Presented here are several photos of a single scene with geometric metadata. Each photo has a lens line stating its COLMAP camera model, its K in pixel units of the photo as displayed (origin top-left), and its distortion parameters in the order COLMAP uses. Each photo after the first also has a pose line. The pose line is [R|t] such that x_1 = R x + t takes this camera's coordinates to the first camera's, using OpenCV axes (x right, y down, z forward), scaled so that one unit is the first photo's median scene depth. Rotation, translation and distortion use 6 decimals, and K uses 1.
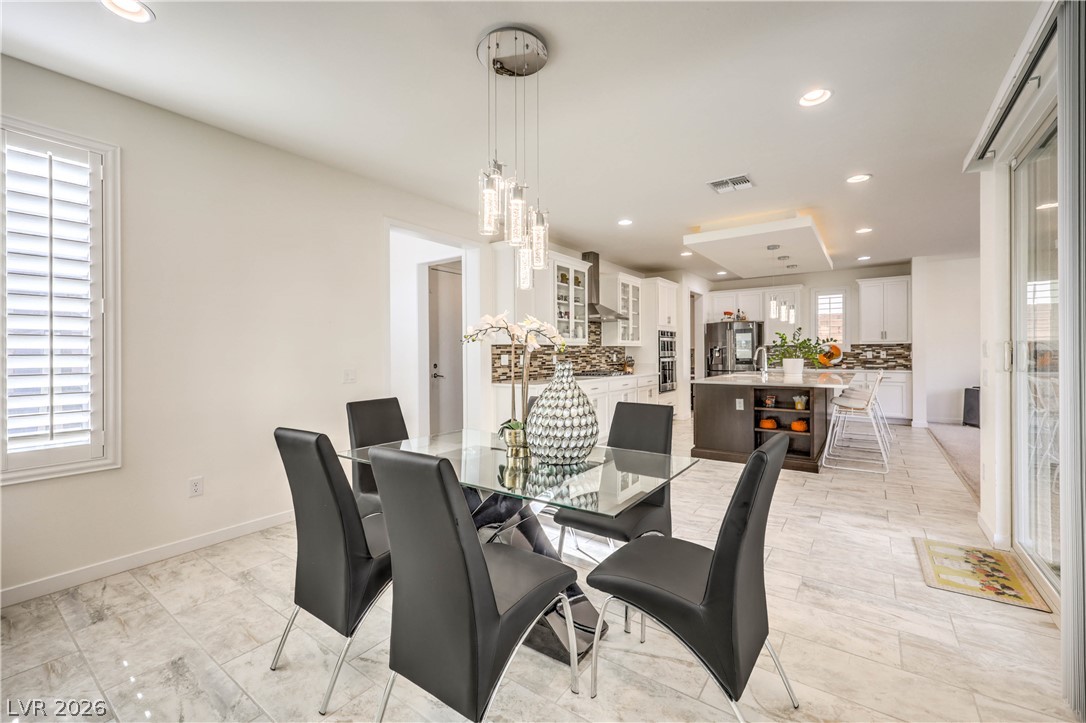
lens RADIAL K [[439.1, 0, 554.3], [0, 439.1, 353.7], [0, 0, 1]] dist [0.000212, -0.000036]
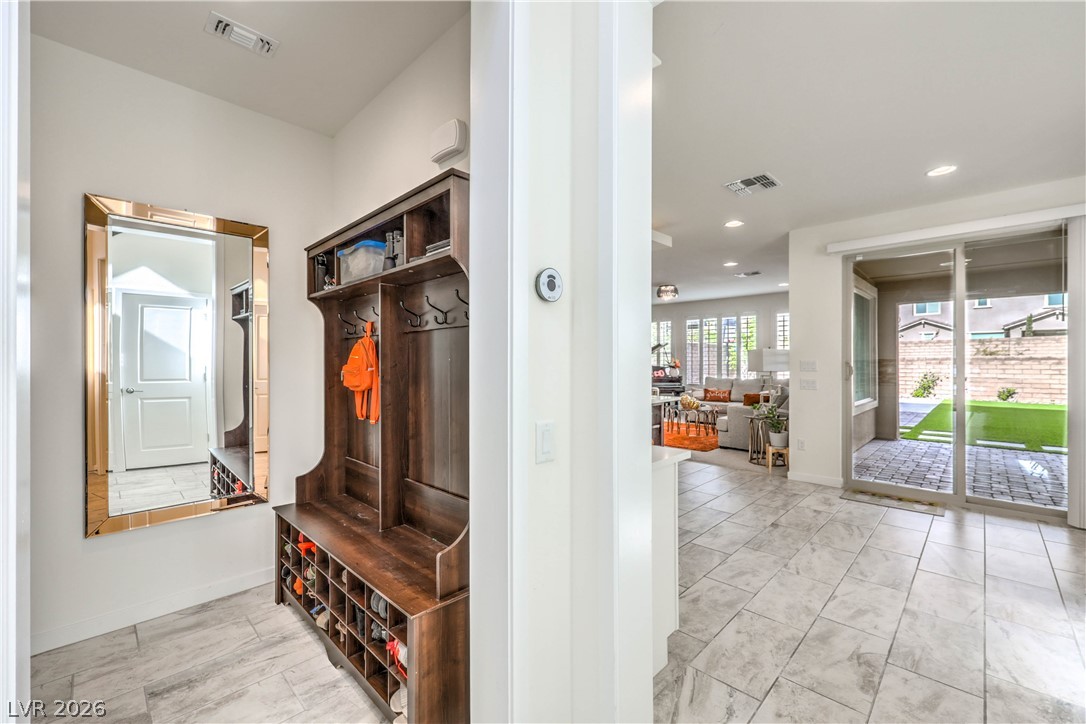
lens RADIAL K [[447.7, 0, 552.7], [0, 447.7, 363.9], [0, 0, 1]] dist [0.008636, -0.000088]
pose [[0.146958, 0.003280, 0.989137, -0.308540], [0.002349, 0.999991, -0.003665, -0.006165], [-0.989140, 0.002862, 0.146949, 0.683308]]
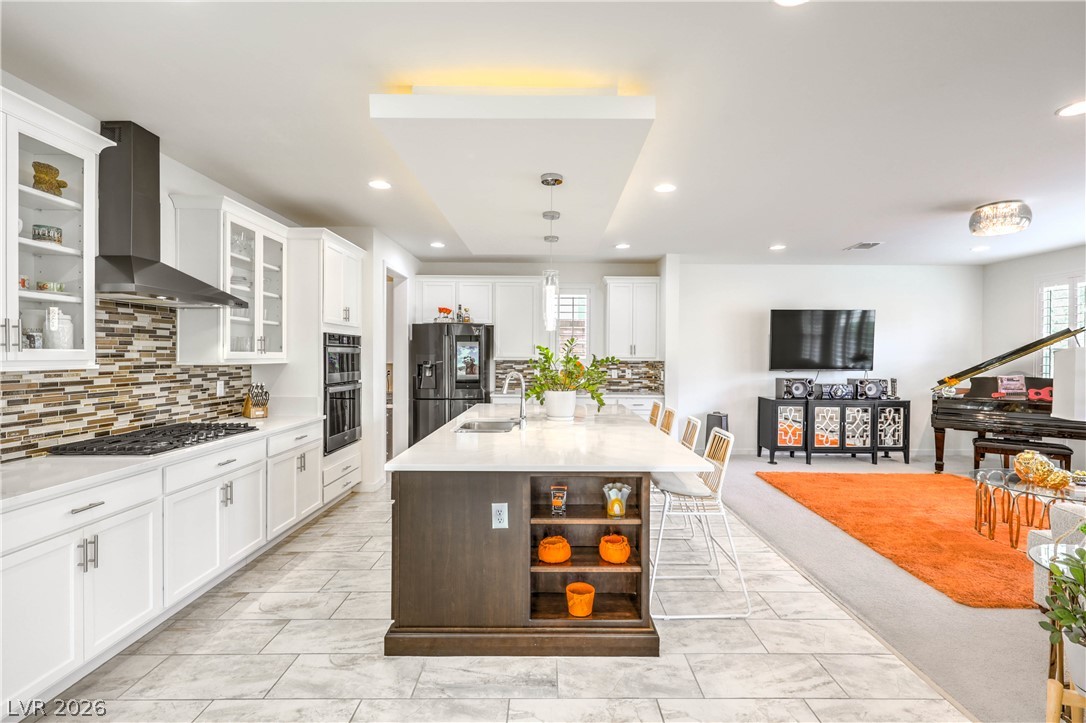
lens RADIAL K [[487.1, 0, 548.4], [0, 487.1, 360.0], [0, 0, 1]] dist [-0.001207, -0.000068]
pose [[0.813357, 0.006236, 0.581731, 0.124228], [-0.008873, 0.999959, 0.001687, -0.025396], [-0.581697, -0.006534, 0.813379, 0.397674]]
